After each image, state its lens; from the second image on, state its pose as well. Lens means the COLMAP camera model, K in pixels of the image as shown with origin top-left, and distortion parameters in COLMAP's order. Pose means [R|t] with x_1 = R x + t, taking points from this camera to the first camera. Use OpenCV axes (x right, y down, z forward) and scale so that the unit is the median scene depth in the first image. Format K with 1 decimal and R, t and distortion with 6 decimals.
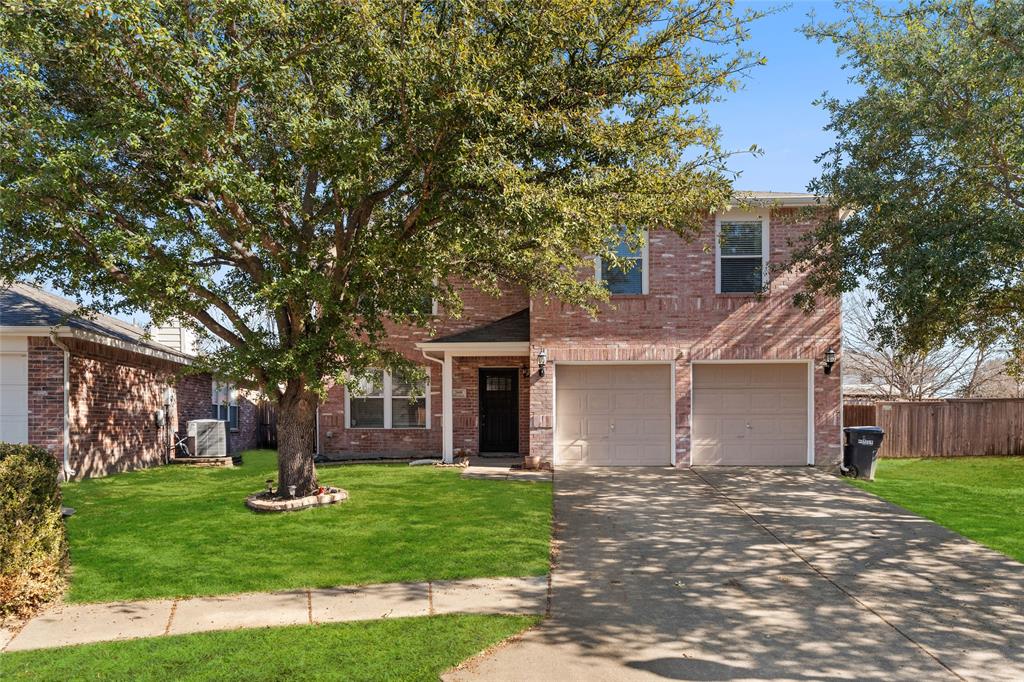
lens RADIAL K [[655.1, 0, 514.5], [0, 655.1, 347.5], [0, 0, 1]] dist [0.010183, -0.006237]
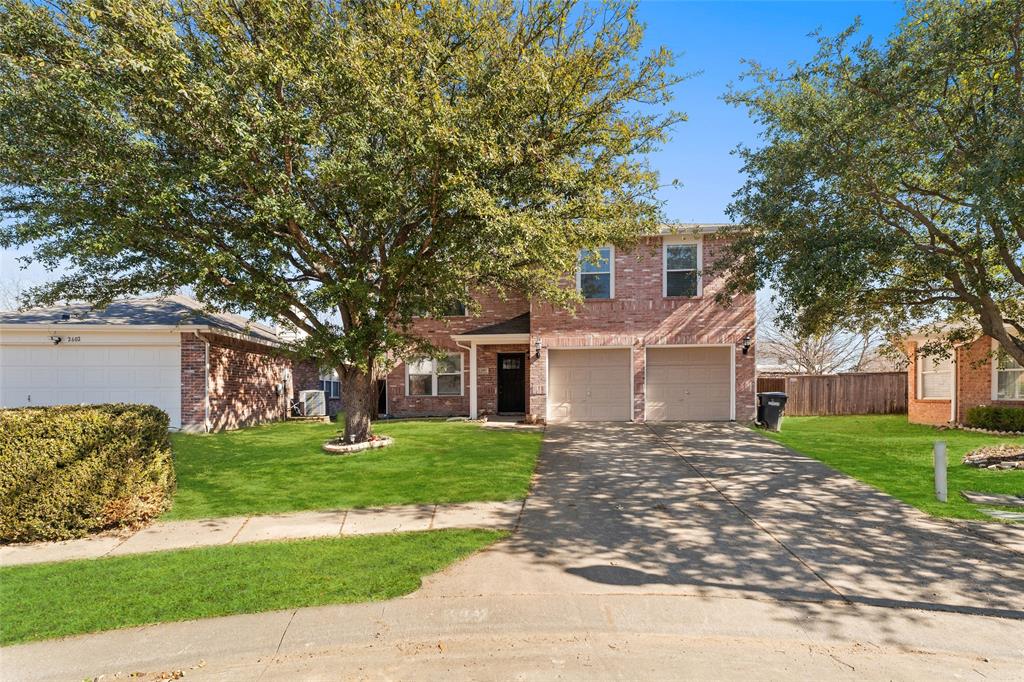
lens RADIAL K [[450.8, 0, 511.2], [0, 450.8, 346.2], [0, 0, 1]] dist [0.014799, -0.002602]
pose [[0.998875, -0.008913, -0.046576, 0.035242], [0.009433, 0.999895, 0.010958, 0.009471], [0.046474, -0.011385, 0.998855, 0.035354]]
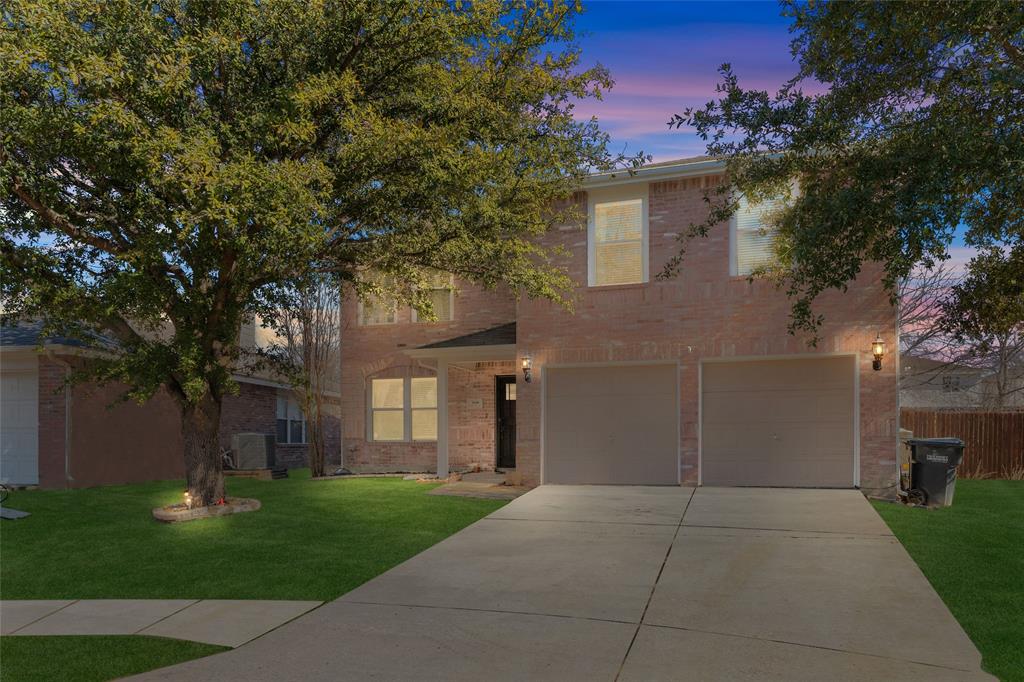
lens RADIAL K [[691.4, 0, 448.6], [0, 691.4, 361.3], [0, 0, 1]] dist [0.019130, -0.002156]
pose [[0.963449, -0.030540, -0.266145, 0.227095], [0.031204, 0.999512, -0.001736, 0.017280], [0.266068, -0.006632, 0.963931, 0.079545]]
